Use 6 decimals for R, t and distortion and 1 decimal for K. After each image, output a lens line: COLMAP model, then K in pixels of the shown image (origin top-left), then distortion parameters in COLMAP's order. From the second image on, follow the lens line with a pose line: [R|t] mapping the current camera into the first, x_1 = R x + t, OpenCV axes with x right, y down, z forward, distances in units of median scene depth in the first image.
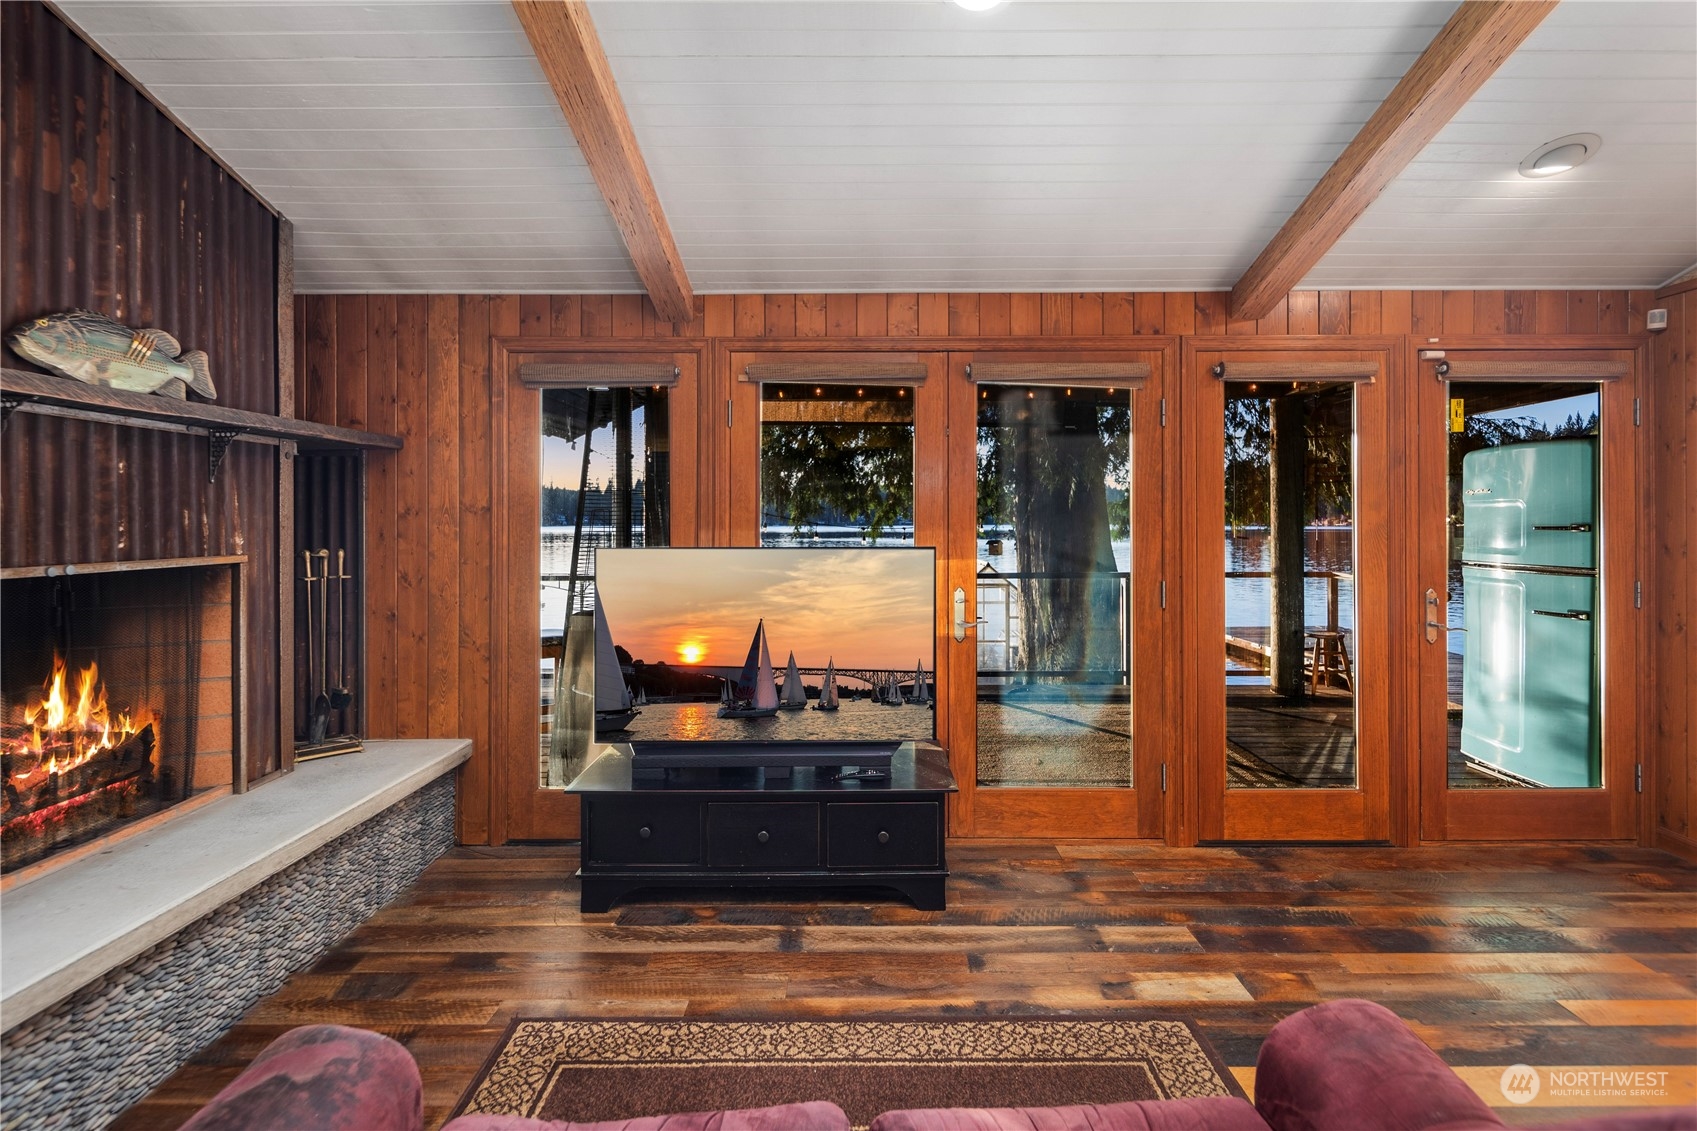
lens RADIAL K [[834.1, 0, 854.4], [0, 834.1, 523.1], [0, 0, 1]] dist [-0.001638, -0.000797]
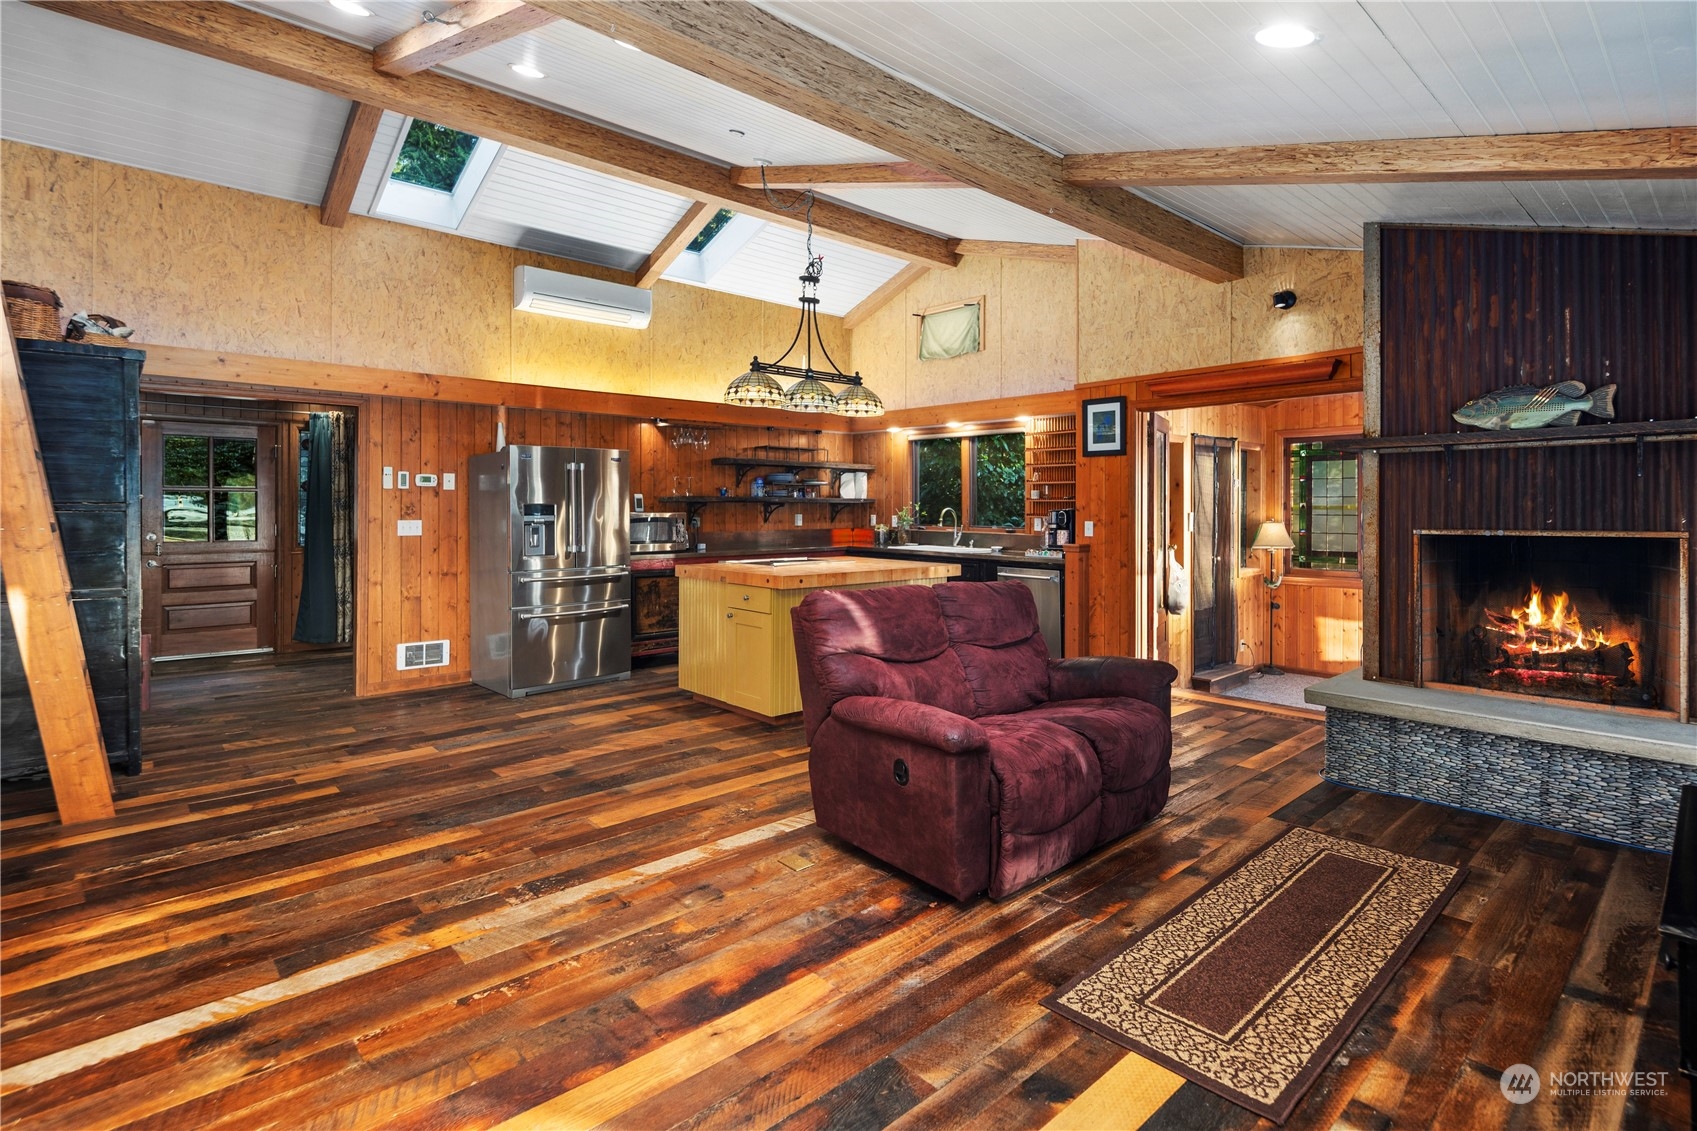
lens RADIAL K [[834.1, 0, 854.4], [0, 834.1, 523.1], [0, 0, 1]] dist [-0.001638, -0.000797]
pose [[-0.738593, 0.012485, -0.674036, 1.163406], [0.003051, 0.999880, 0.015177, 0.002802], [0.674145, 0.009153, -0.738543, 1.233601]]
